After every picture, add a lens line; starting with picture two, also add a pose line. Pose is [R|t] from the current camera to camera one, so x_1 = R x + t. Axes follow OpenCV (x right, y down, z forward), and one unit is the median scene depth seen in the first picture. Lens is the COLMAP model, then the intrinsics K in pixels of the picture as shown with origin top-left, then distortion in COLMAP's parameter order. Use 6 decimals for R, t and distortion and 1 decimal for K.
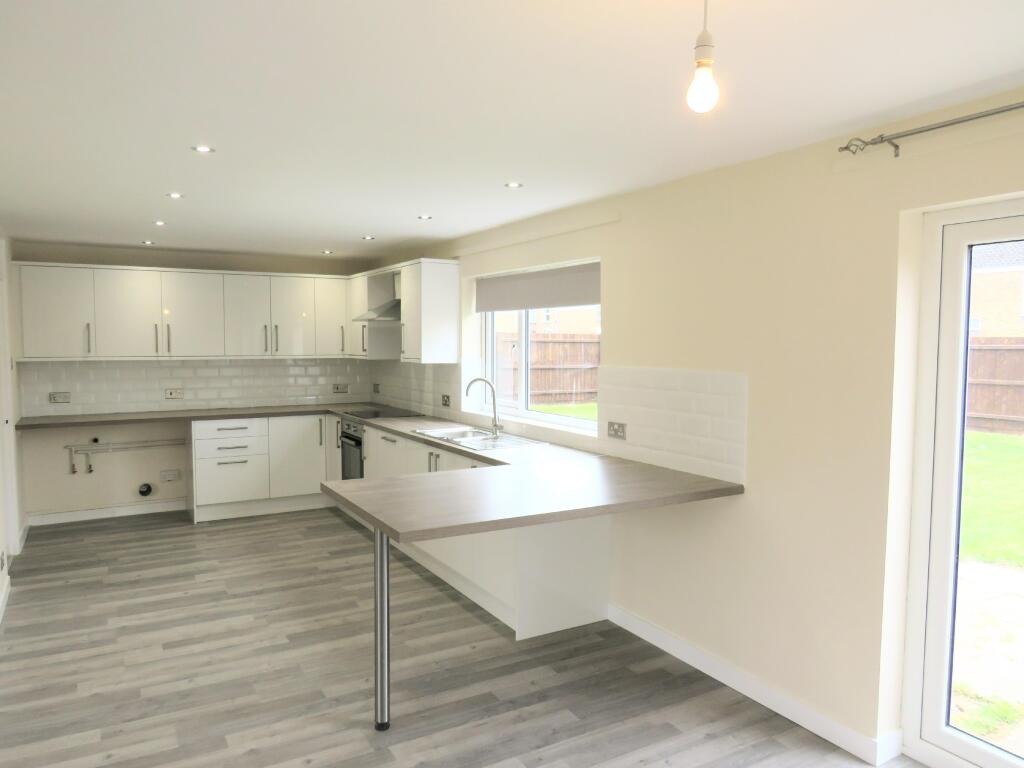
lens RADIAL K [[729.6, 0, 513.3], [0, 729.6, 385.8], [0, 0, 1]] dist [-0.014069, 0.005660]
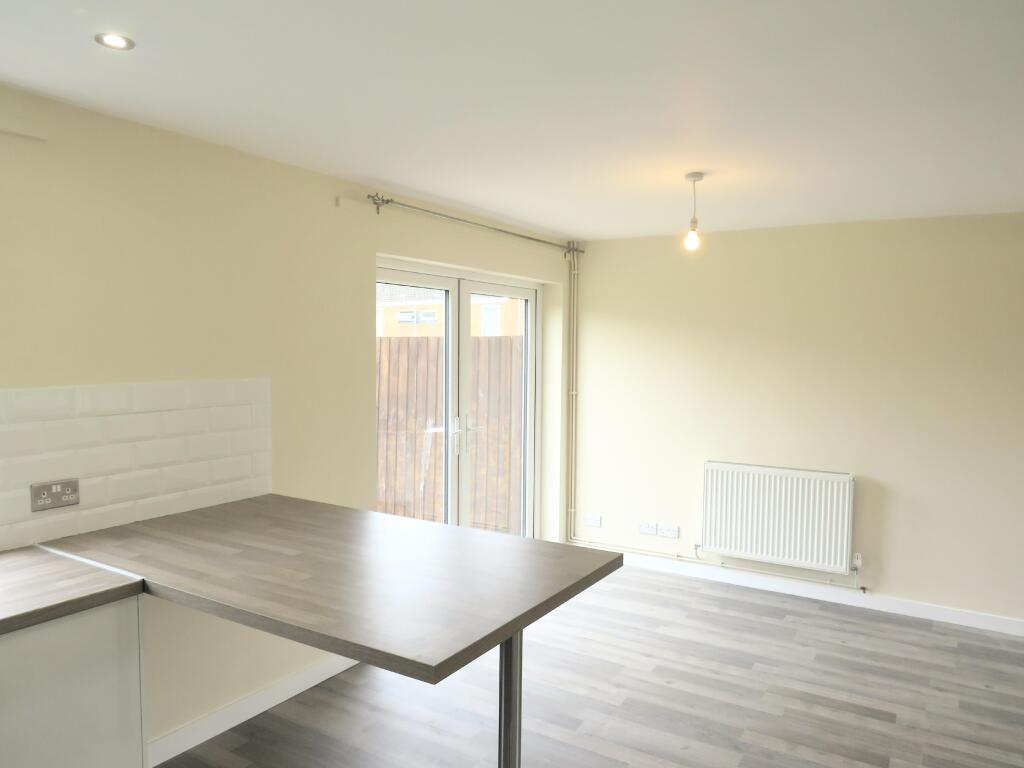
lens RADIAL K [[729.6, 0, 510.4], [0, 729.6, 384.3], [0, 0, 1]] dist [-0.014069, 0.005660]
pose [[-0.483764, -0.057506, 0.873307, -0.559295], [0.039055, 0.995427, 0.087182, -0.067321], [-0.874327, 0.076282, -0.479305, 0.969273]]
